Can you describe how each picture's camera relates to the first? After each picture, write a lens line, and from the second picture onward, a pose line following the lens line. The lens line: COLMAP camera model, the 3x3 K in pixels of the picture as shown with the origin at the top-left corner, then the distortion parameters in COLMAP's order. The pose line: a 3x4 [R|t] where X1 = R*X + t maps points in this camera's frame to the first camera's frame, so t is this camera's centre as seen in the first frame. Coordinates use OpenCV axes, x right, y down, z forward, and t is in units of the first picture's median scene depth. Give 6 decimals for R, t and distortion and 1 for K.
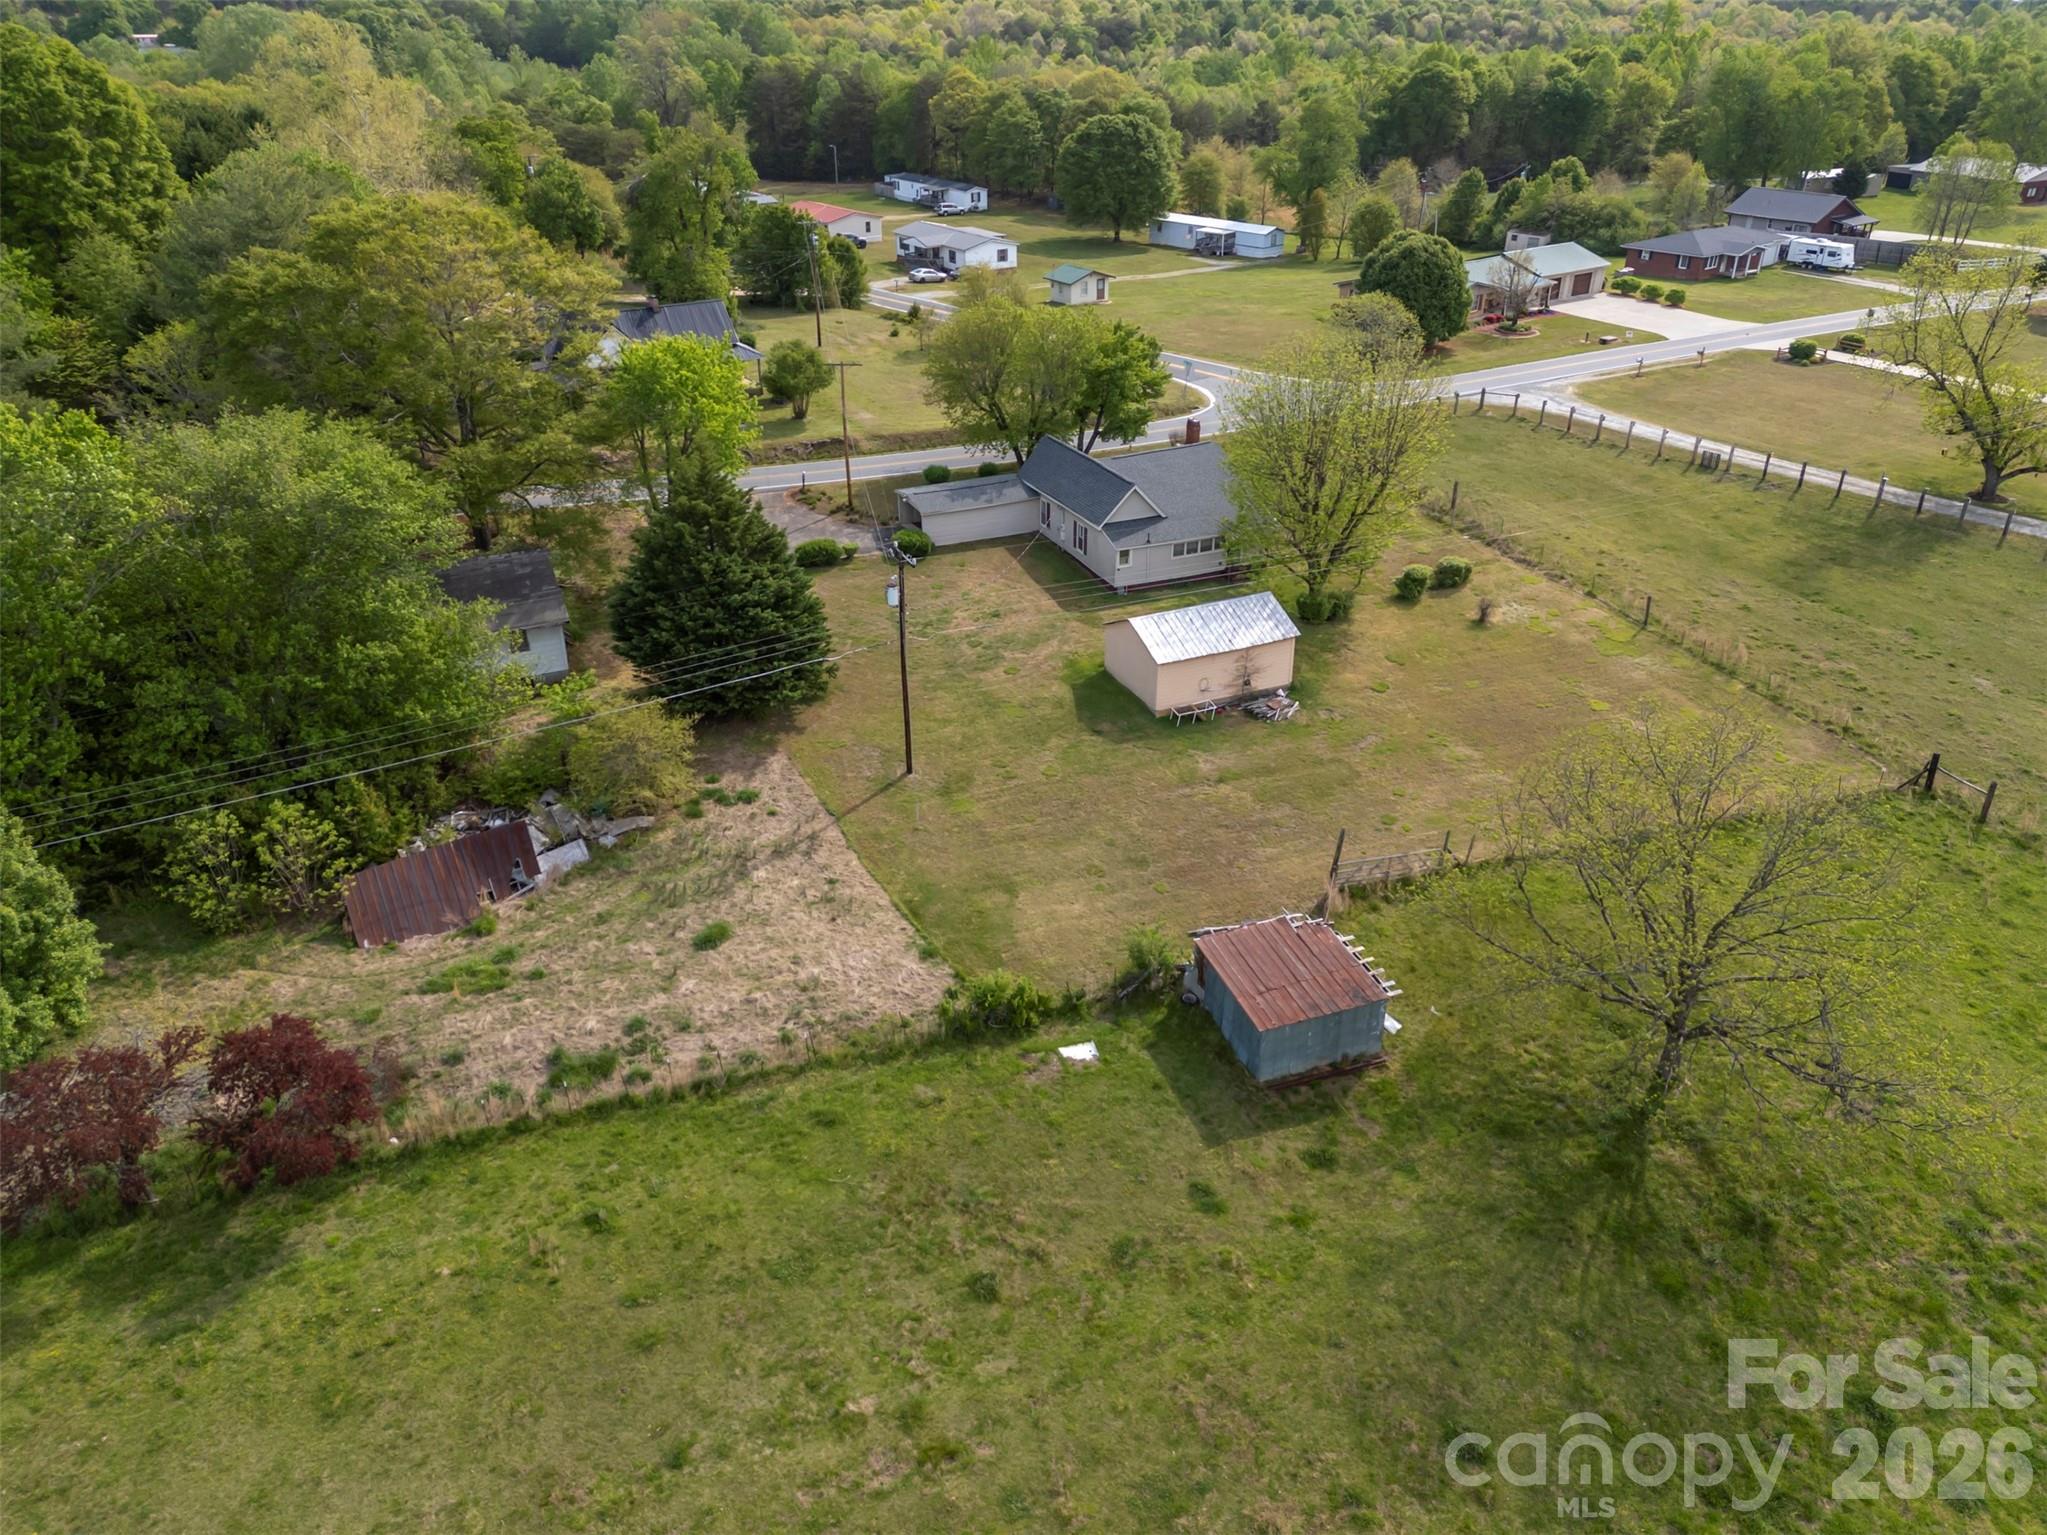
lens RADIAL K [[1482.8, 0, 1023.5], [0, 1482.8, 767.5], [0, 0, 1]] dist [0.081569, -0.046826]
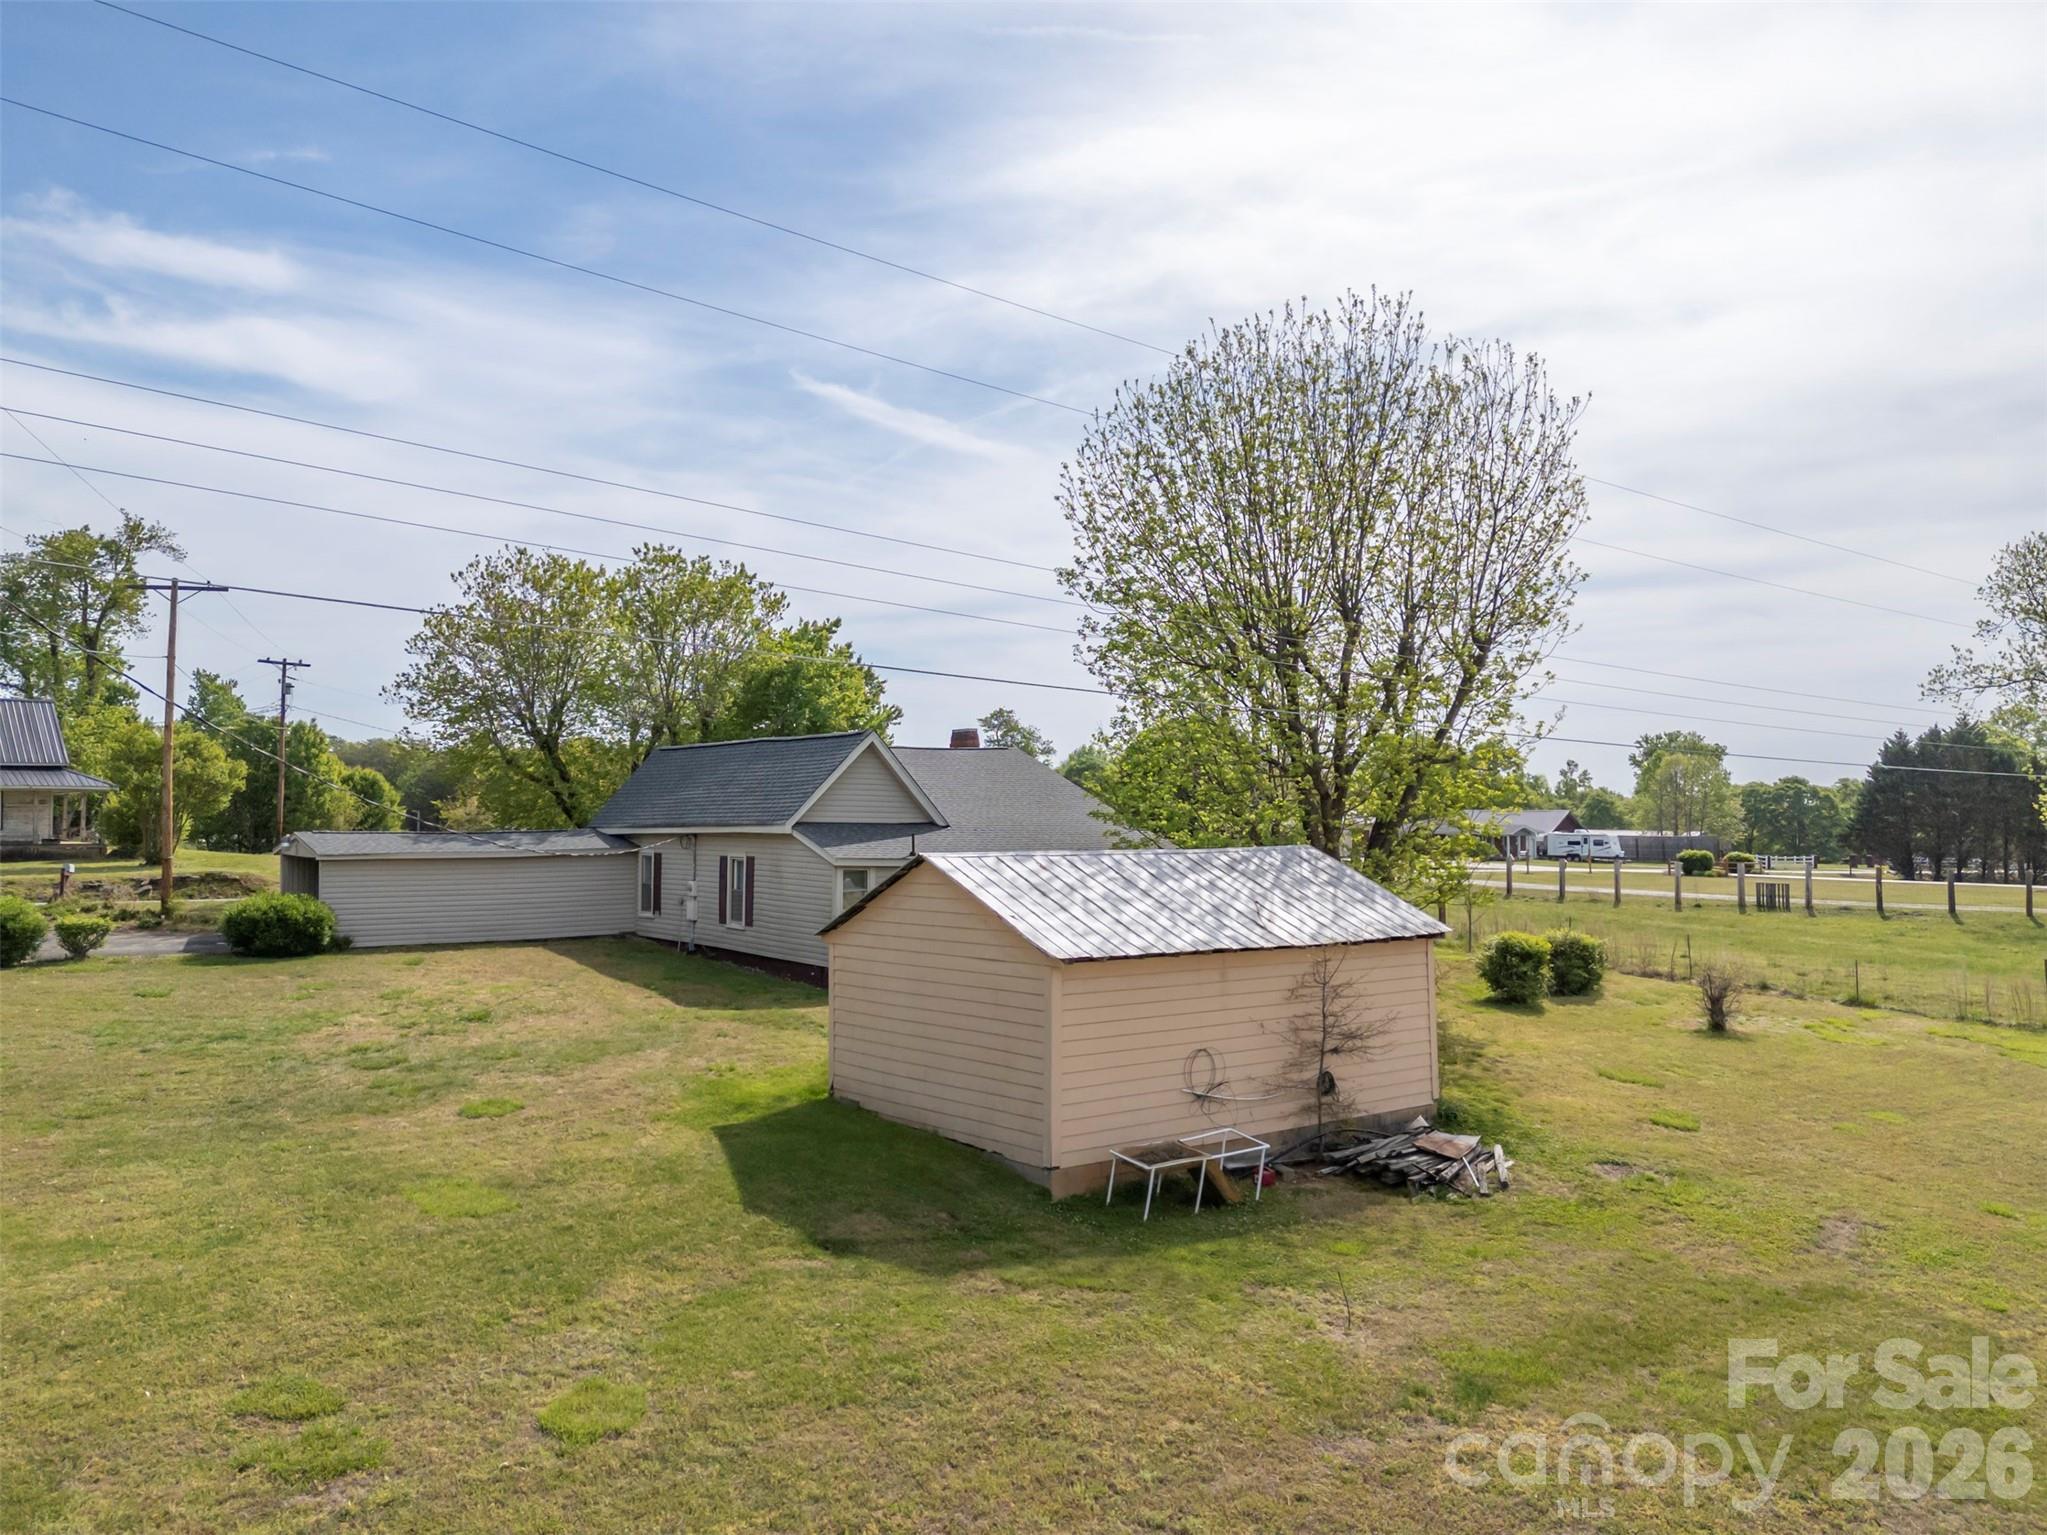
lens RADIAL K [[1482.8, 0, 1023.5], [0, 1482.8, 767.5], [0, 0, 1]] dist [0.081569, -0.046826]
pose [[0.973353, 0.003377, 0.229287, 0.024789], [0.112660, 0.863856, -0.490980, 0.028190], [-0.199729, 0.503728, 0.840456, 0.741392]]
